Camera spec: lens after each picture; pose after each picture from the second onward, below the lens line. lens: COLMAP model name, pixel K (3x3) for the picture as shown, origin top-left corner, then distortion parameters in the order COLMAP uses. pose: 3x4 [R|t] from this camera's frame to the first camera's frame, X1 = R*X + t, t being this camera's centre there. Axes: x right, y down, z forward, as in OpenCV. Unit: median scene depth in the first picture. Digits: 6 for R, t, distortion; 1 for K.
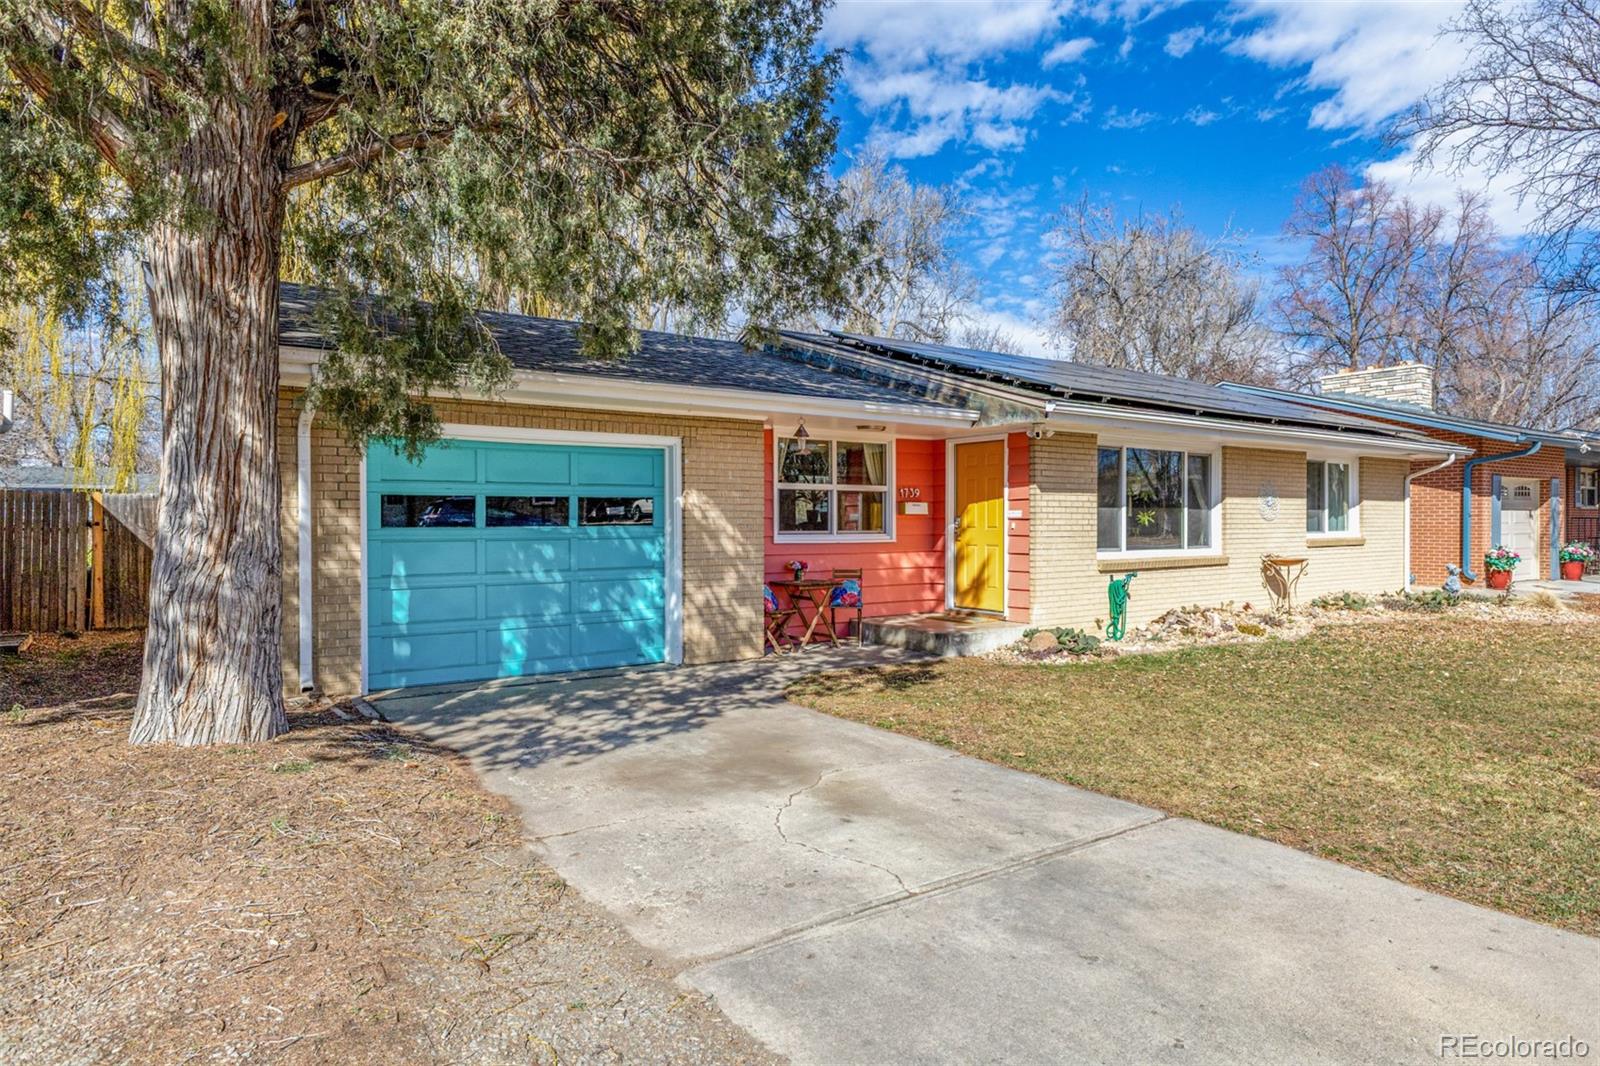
lens RADIAL K [[969.1, 0, 800.0], [0, 969.1, 533.0], [0, 0, 1]] dist [0.002053, 0.000251]
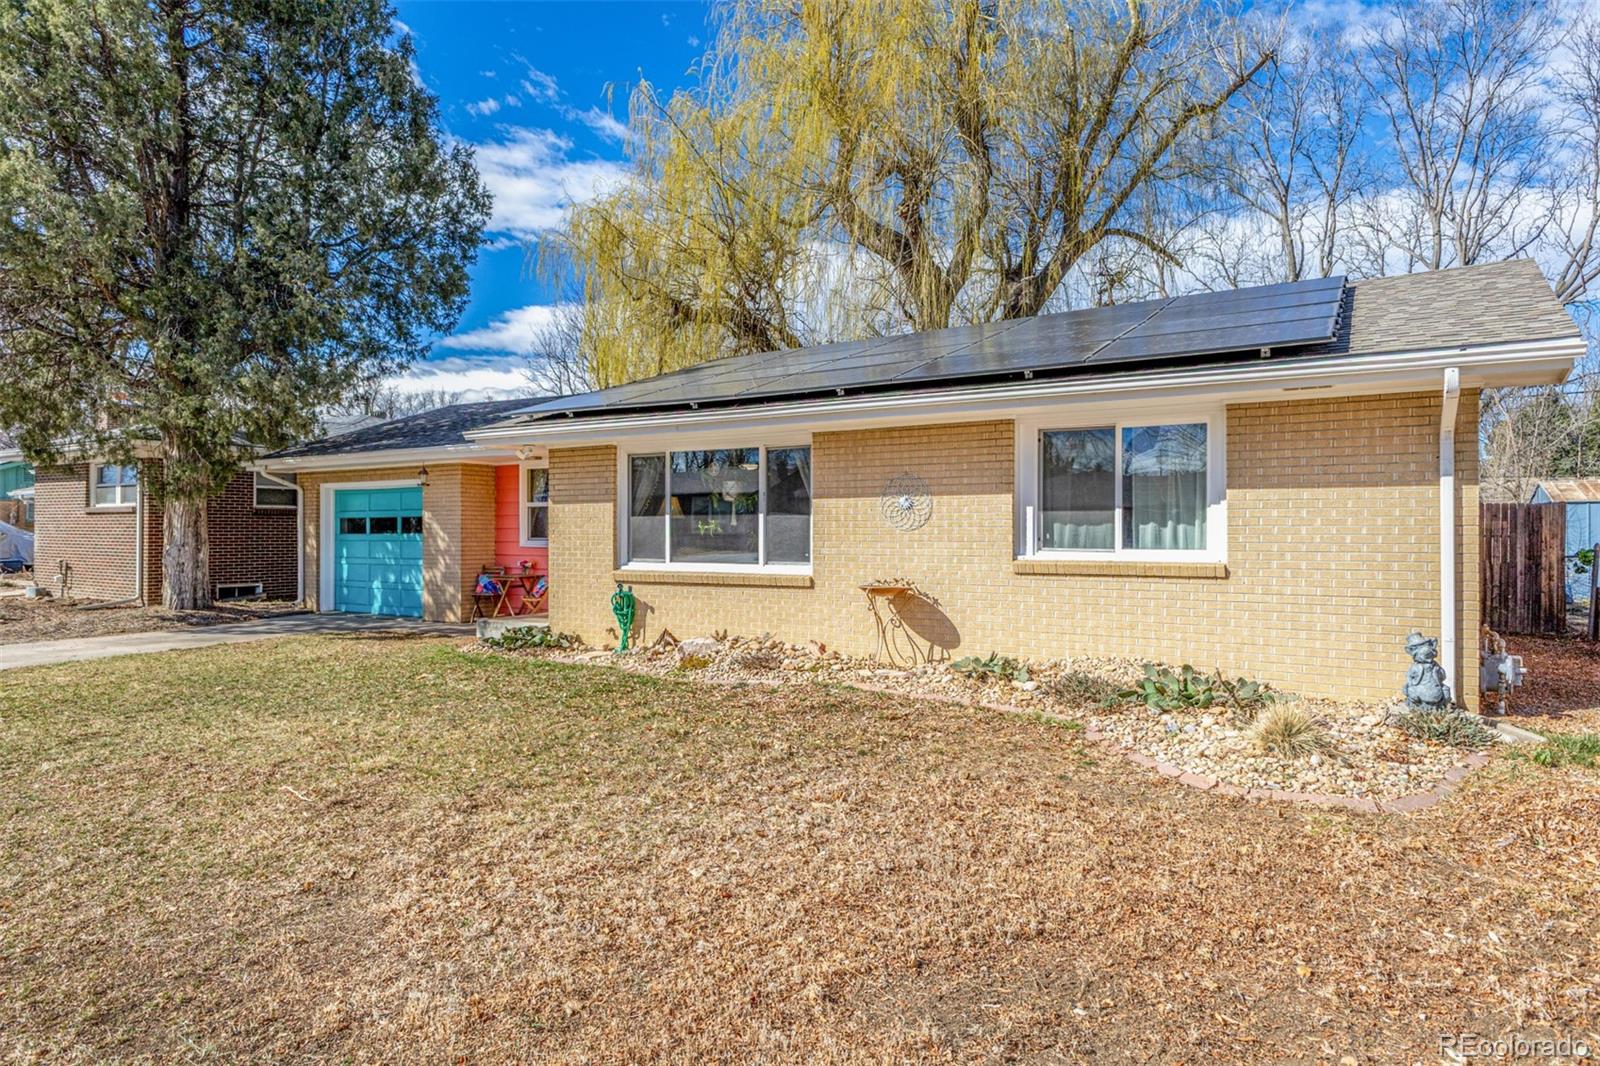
lens RADIAL K [[906.9, 0, 800.0], [0, 906.9, 533.0], [0, 0, 1]] dist [0.001002, 0.000180]
pose [[0.372804, 0.008464, -0.927871, 1.252796], [-0.006139, 0.999959, 0.006655, -0.017777], [0.927890, 0.003215, 0.372841, 0.823574]]
